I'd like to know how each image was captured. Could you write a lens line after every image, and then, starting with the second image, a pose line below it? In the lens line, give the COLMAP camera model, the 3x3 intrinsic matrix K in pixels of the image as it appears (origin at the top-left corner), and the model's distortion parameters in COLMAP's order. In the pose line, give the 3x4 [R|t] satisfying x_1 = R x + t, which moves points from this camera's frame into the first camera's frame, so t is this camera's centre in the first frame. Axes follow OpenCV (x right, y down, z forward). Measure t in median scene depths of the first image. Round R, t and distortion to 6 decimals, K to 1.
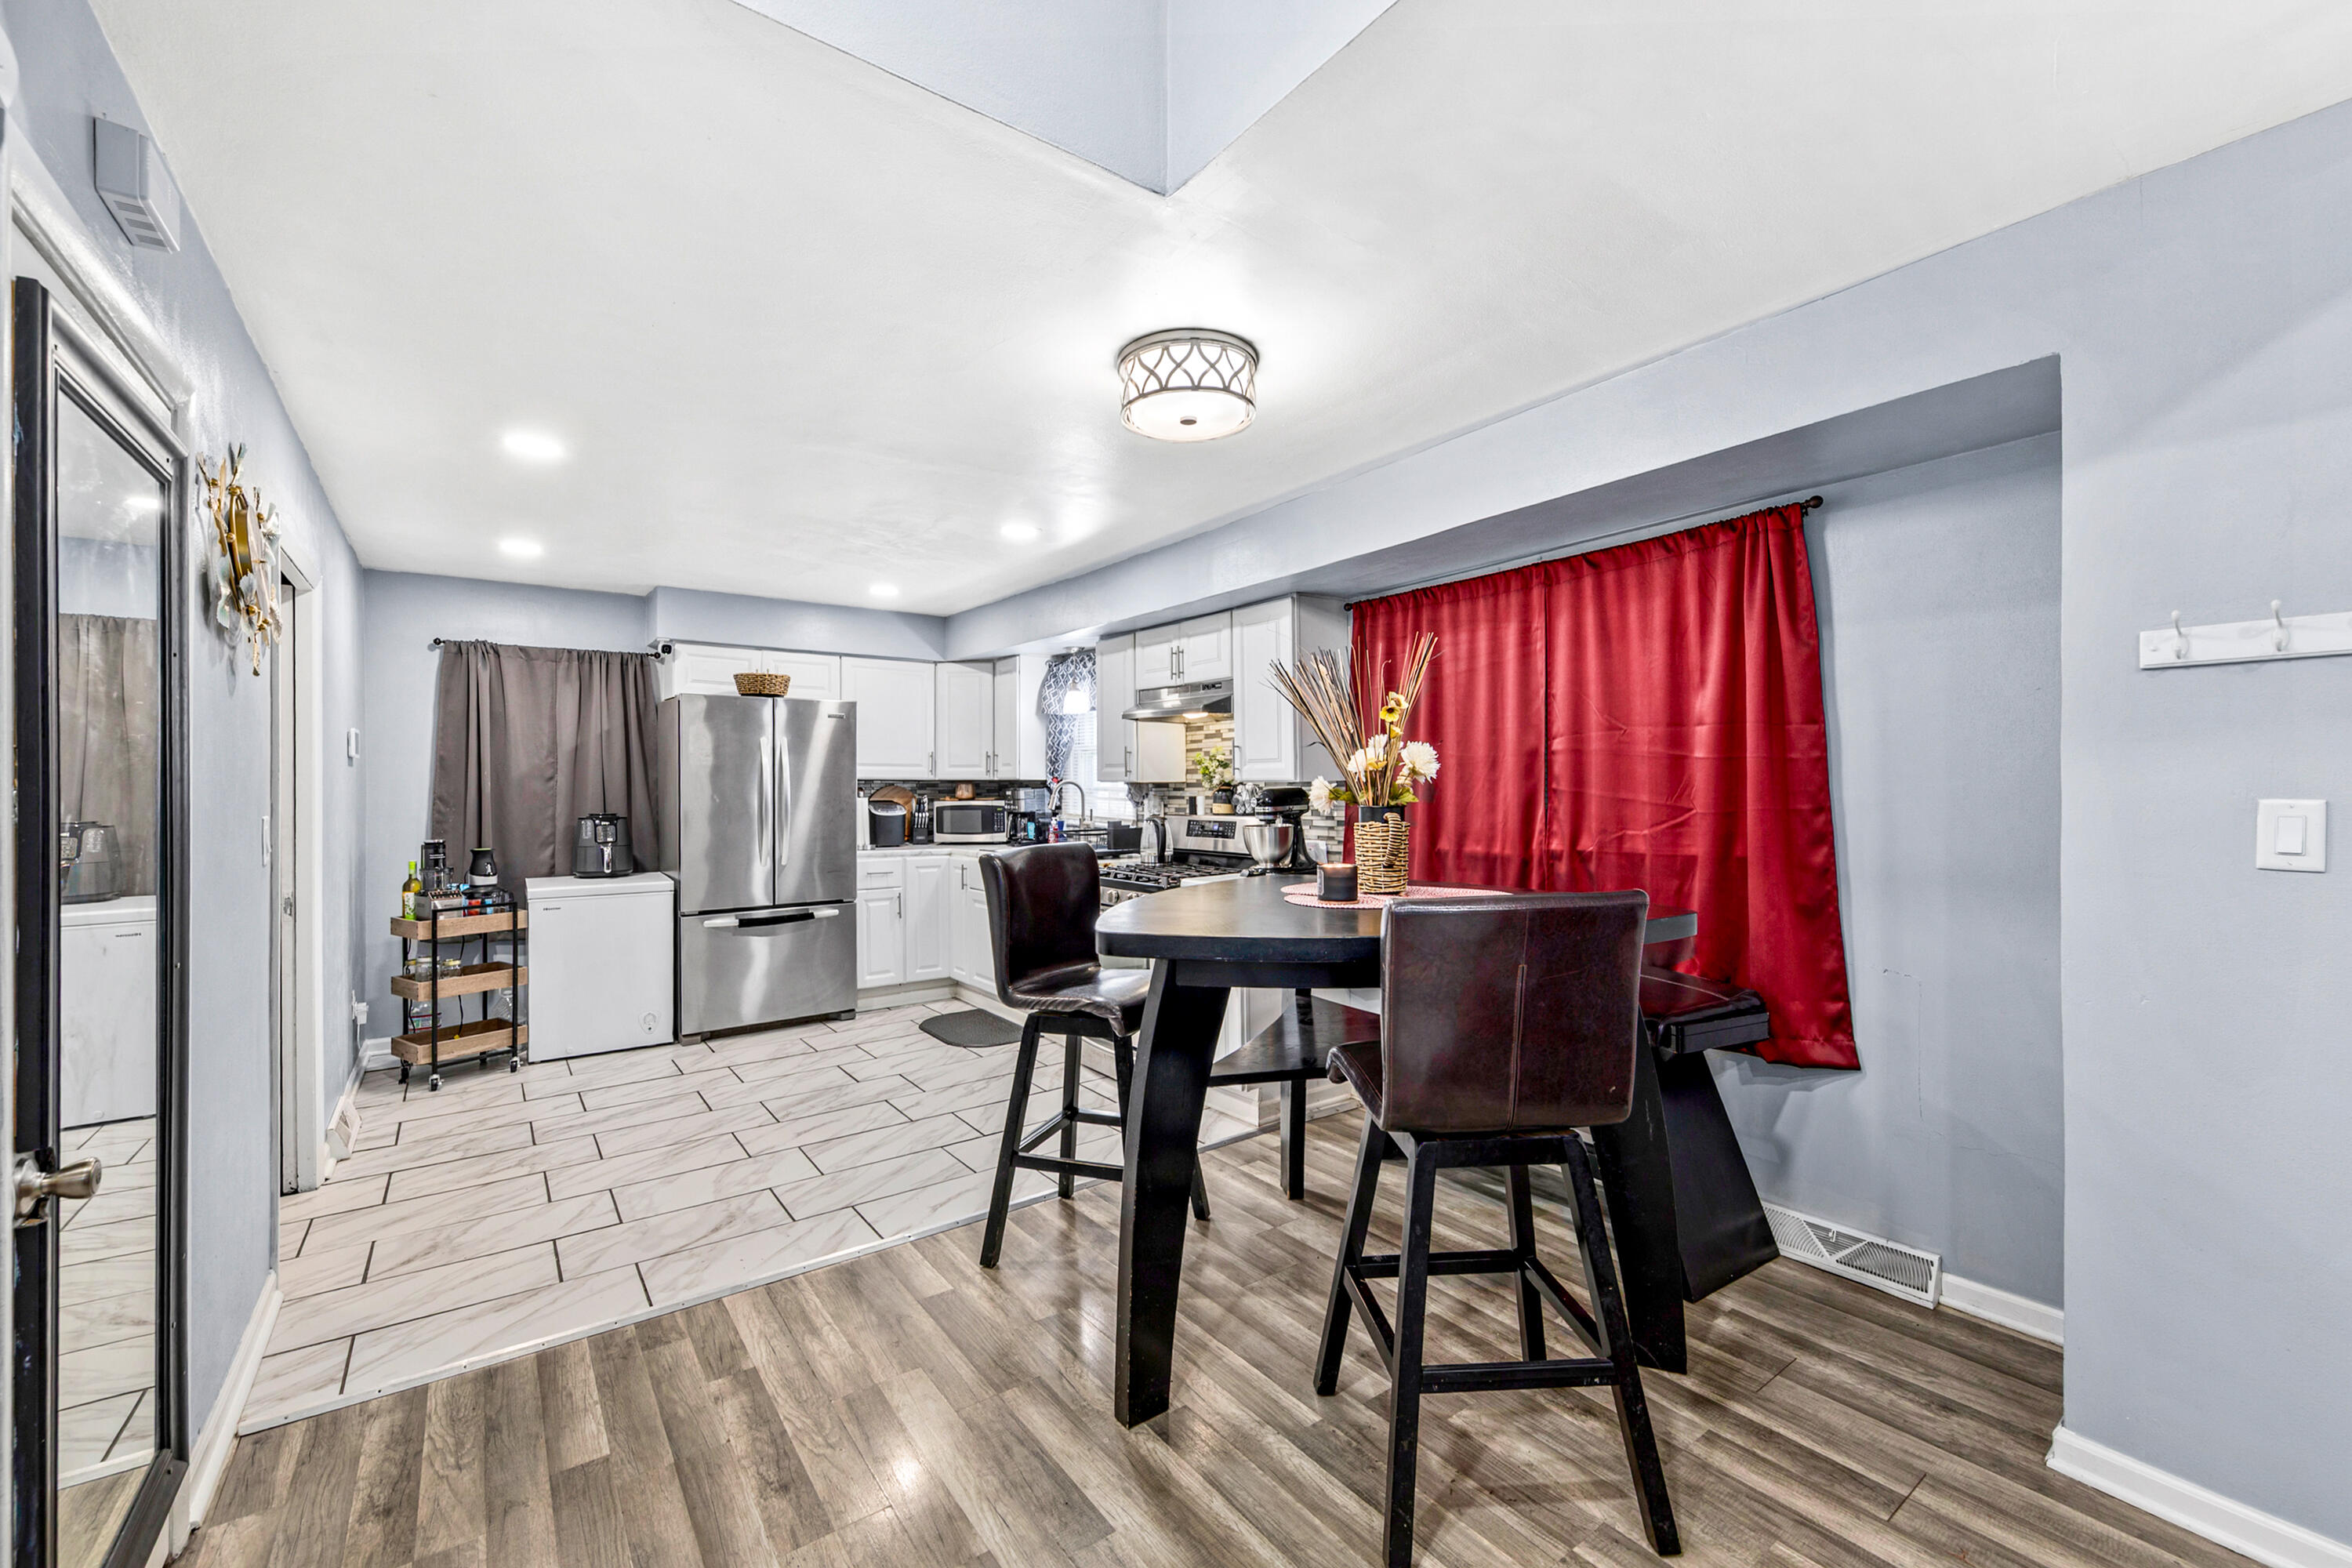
lens RADIAL K [[959.1, 0, 1176.0], [0, 959.1, 784.0], [0, 0, 1]] dist [-0.001239, -0.000082]
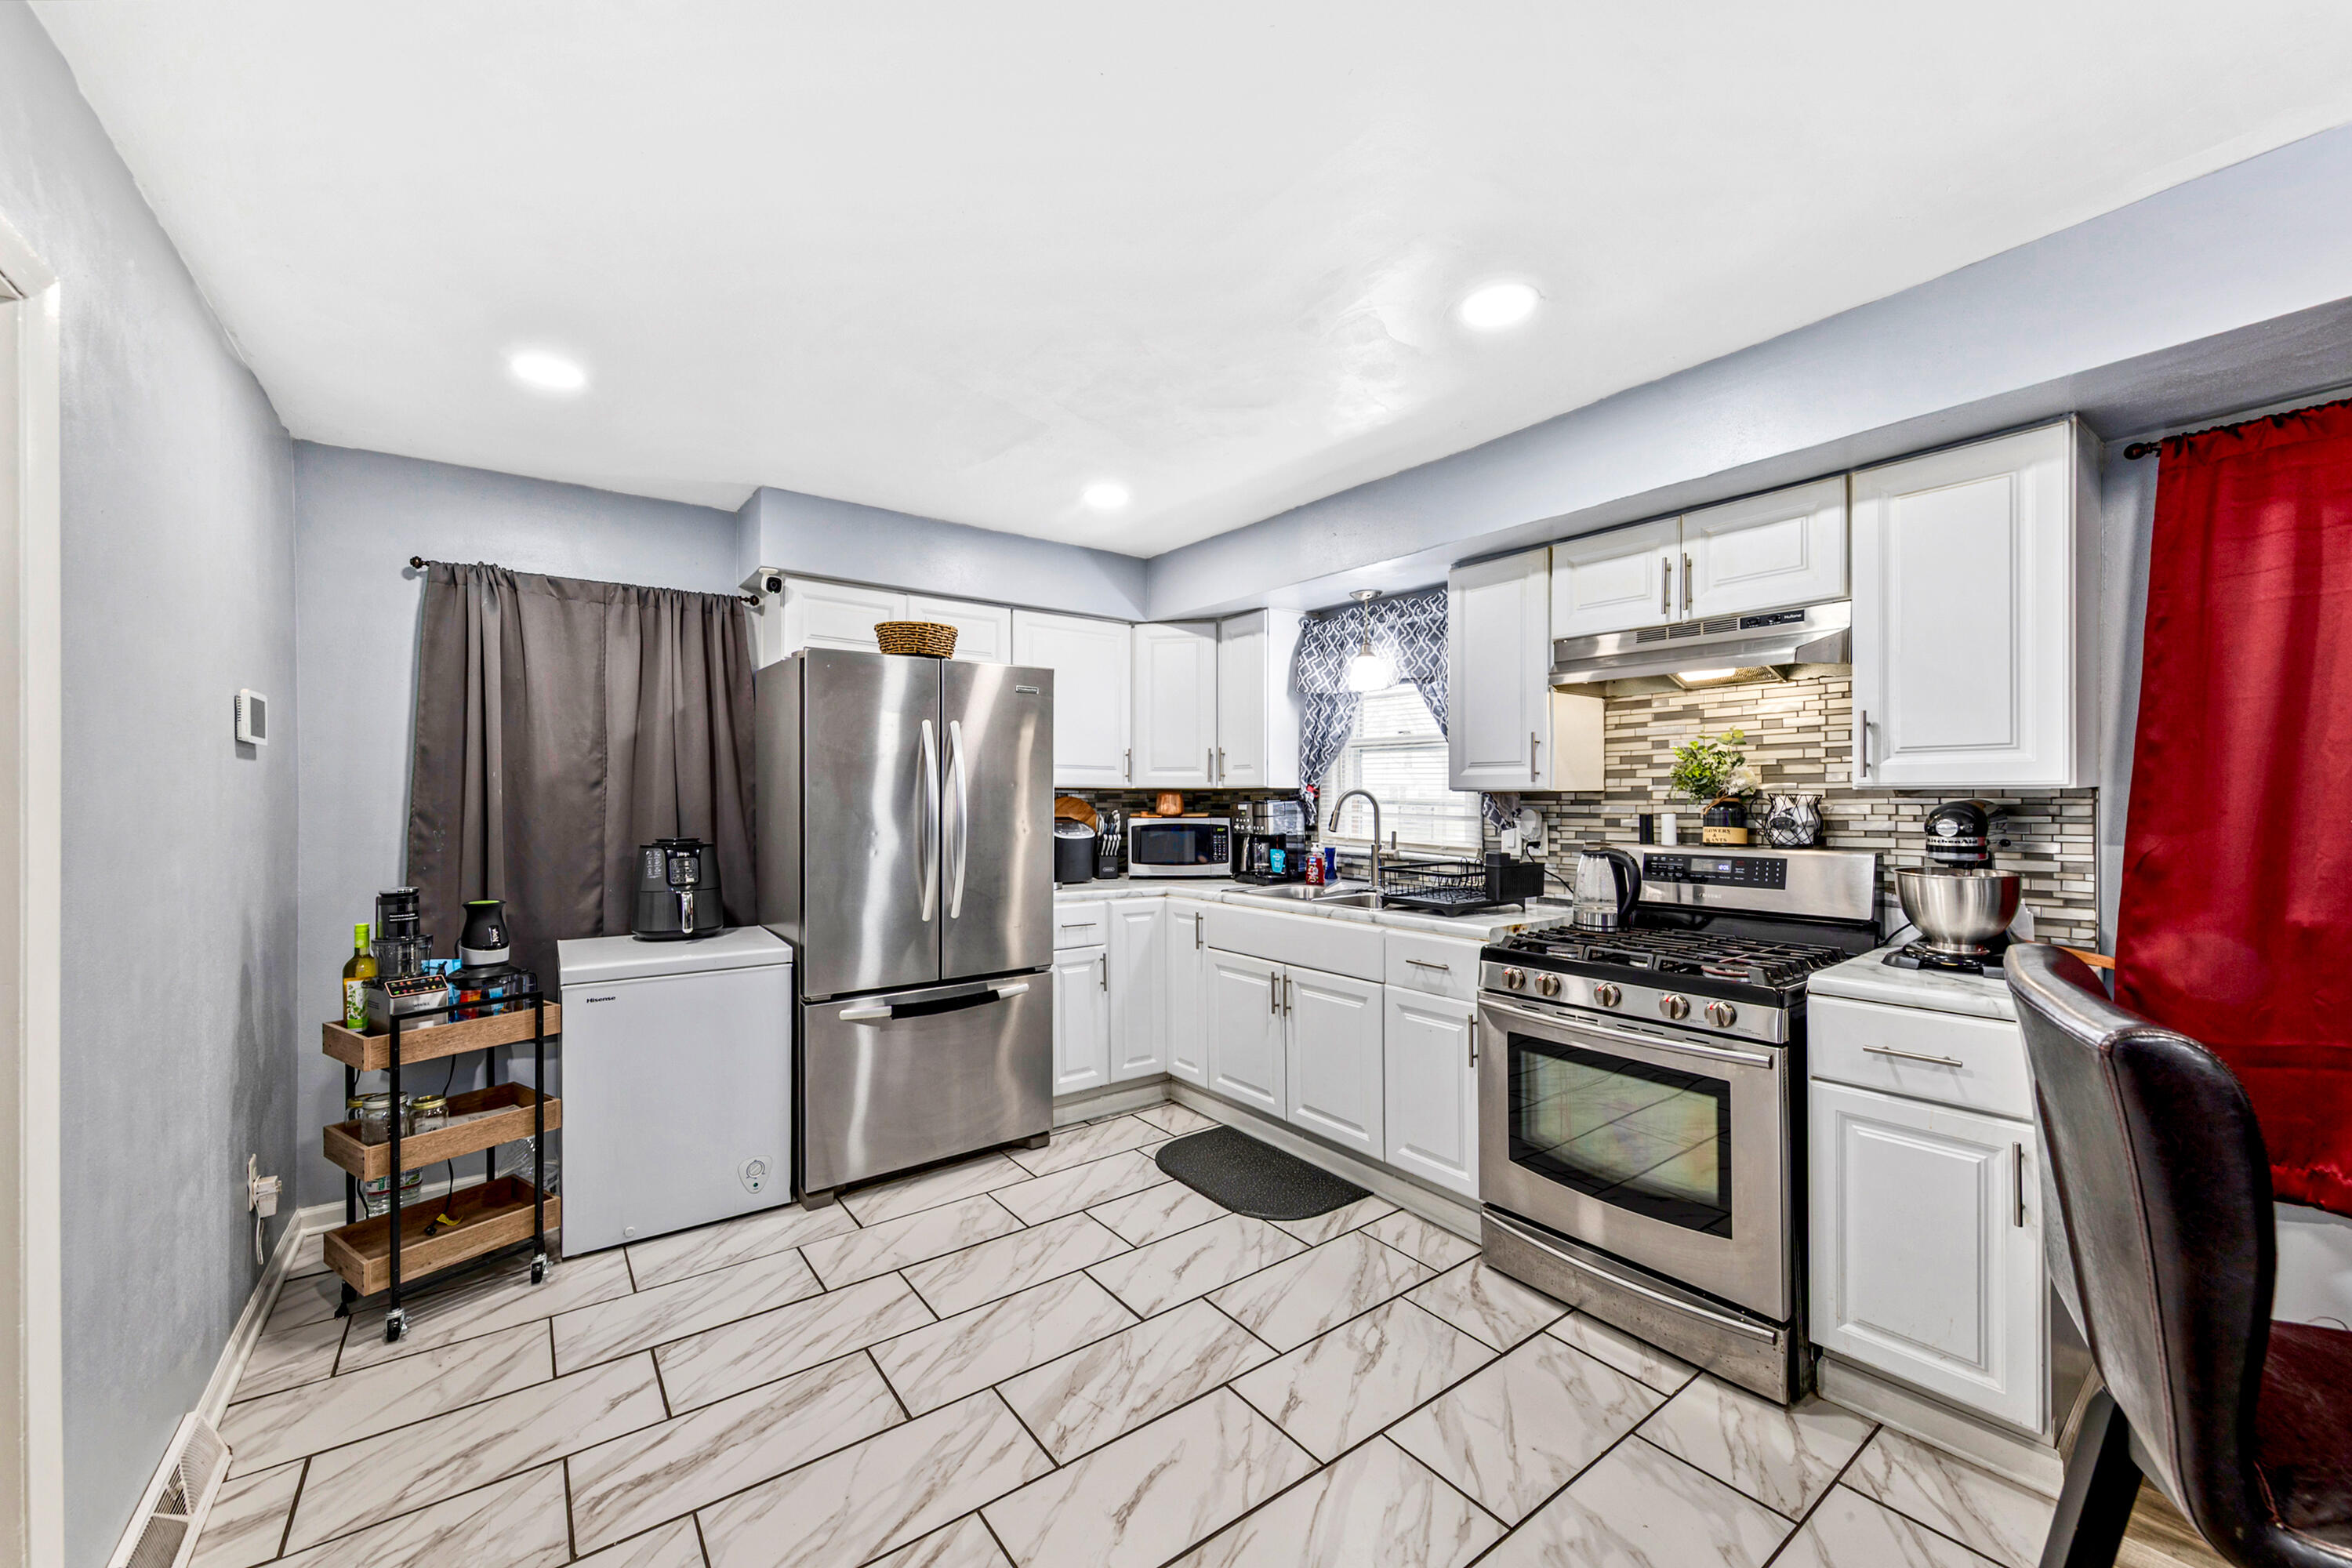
lens RADIAL K [[911.7, 0, 1166.2], [0, 911.7, 798.6], [0, 0, 1]] dist [0.001196, 0.000176]
pose [[0.999951, 0.001796, -0.009712, -0.269284], [-0.001776, 0.999996, 0.002154, 0.002142], [0.009716, -0.002136, 0.999951, 0.398999]]
